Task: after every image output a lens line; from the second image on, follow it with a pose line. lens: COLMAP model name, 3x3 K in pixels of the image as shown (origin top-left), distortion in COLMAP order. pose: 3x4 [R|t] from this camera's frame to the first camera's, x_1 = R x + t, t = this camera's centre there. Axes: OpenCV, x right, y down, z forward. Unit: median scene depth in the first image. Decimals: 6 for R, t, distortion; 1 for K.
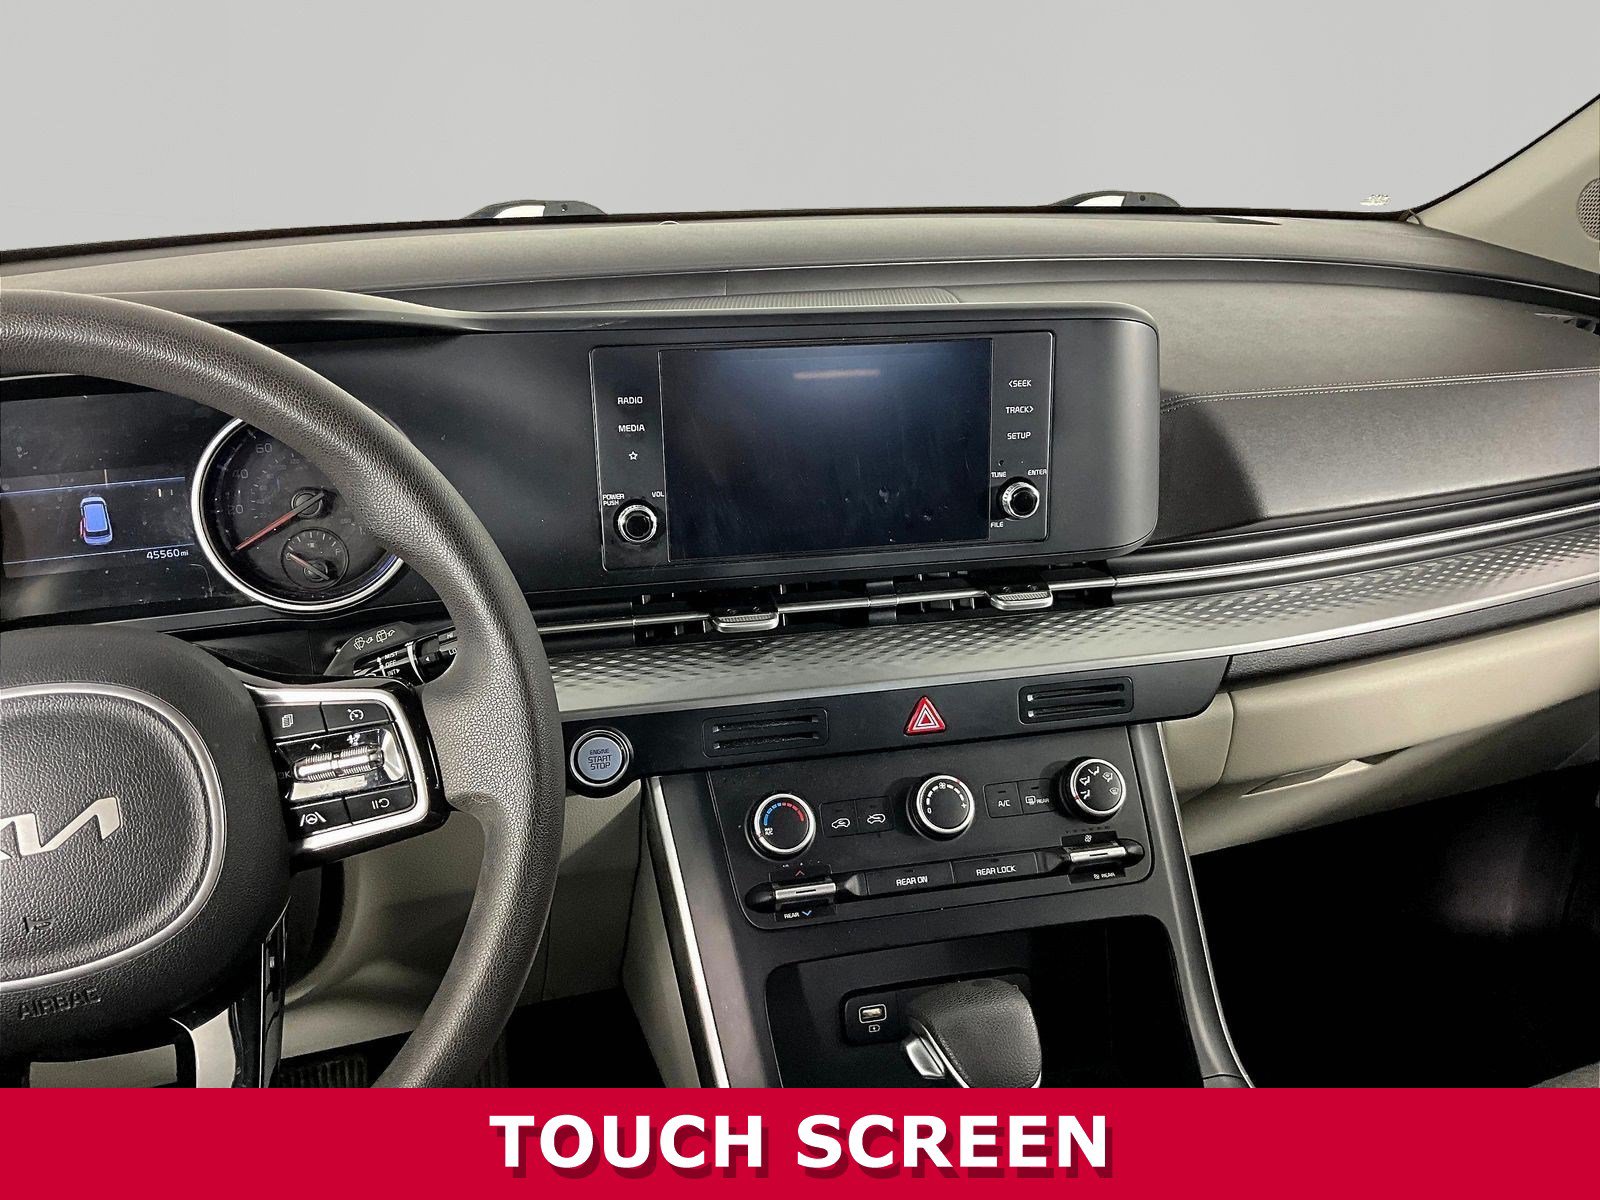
lens RADIAL K [[1261.2, 0, 793.0], [0, 1261.2, 569.6], [0, 0, 1]] dist [0.143390, 0.001607]
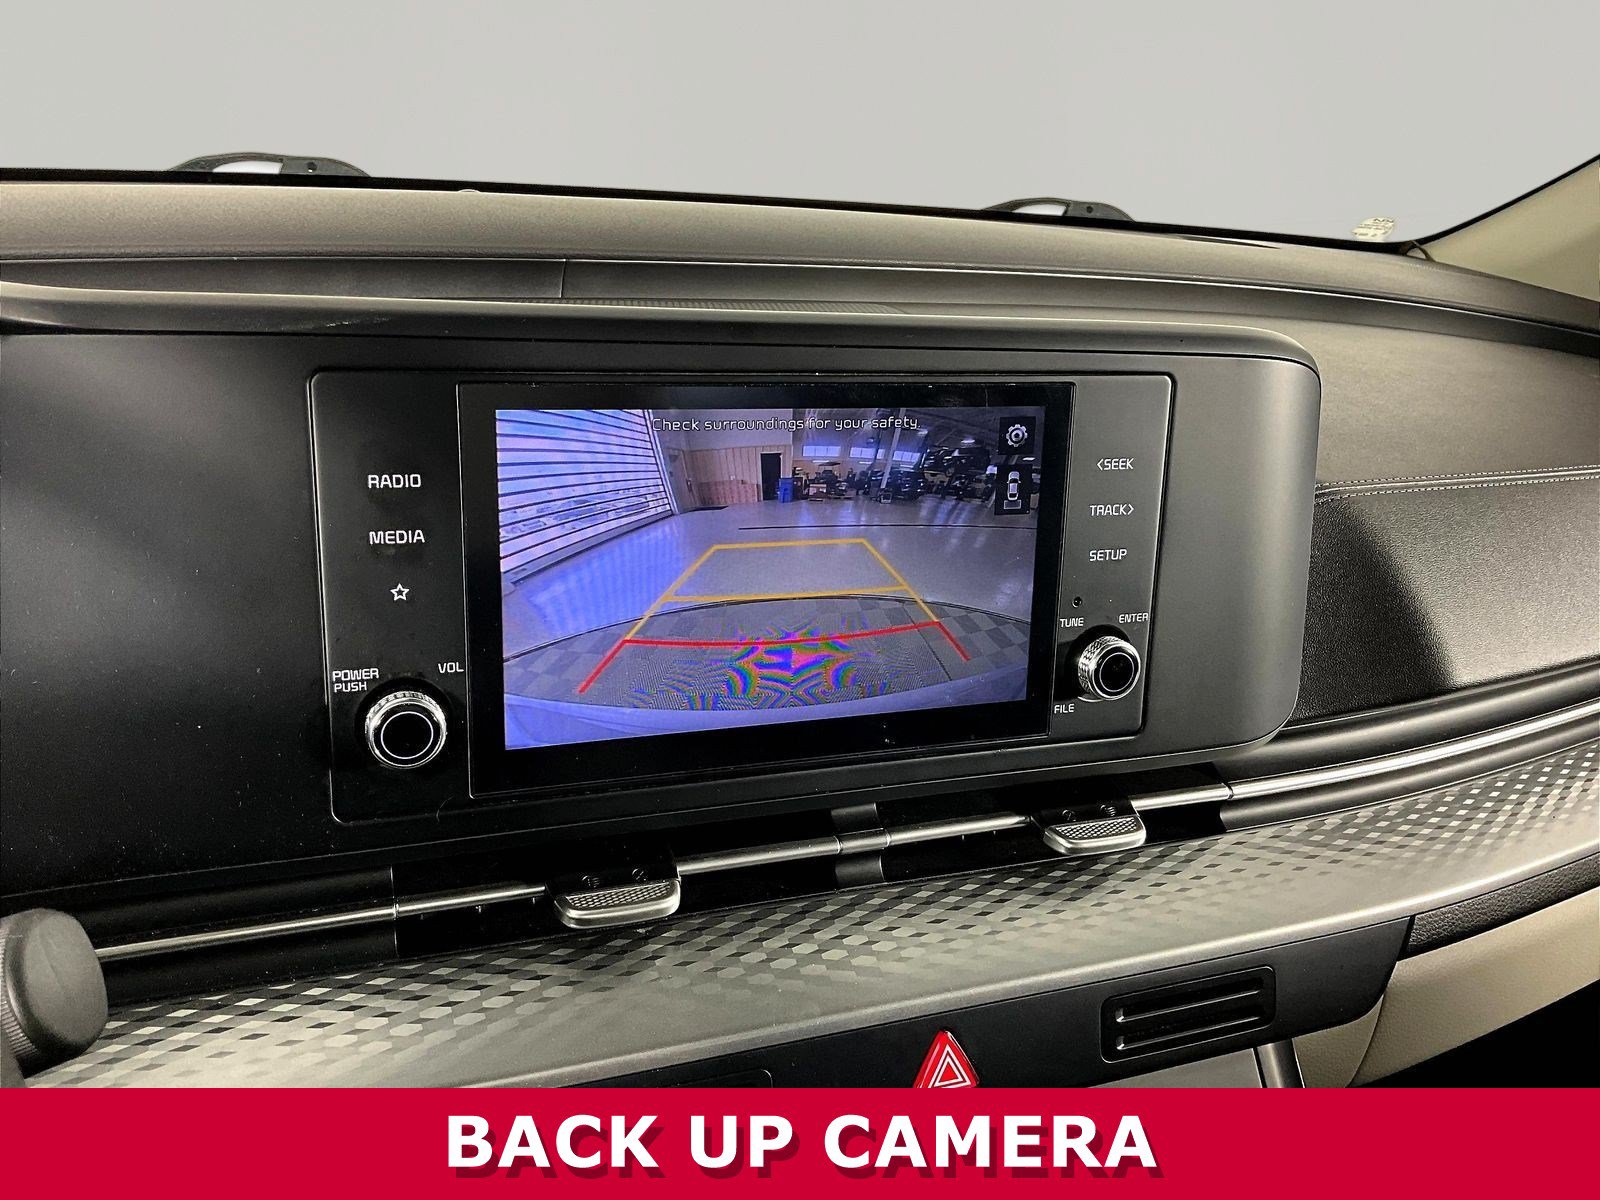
lens RADIAL K [[1261.2, 0, 793.0], [0, 1261.2, 569.6], [0, 0, 1]] dist [0.143390, 0.001607]
pose [[0.986174, 0.011709, 0.165297, -0.053843], [-0.007798, 0.999674, -0.024294, -0.082354], [-0.165528, 0.022669, 0.985945, 0.451531]]
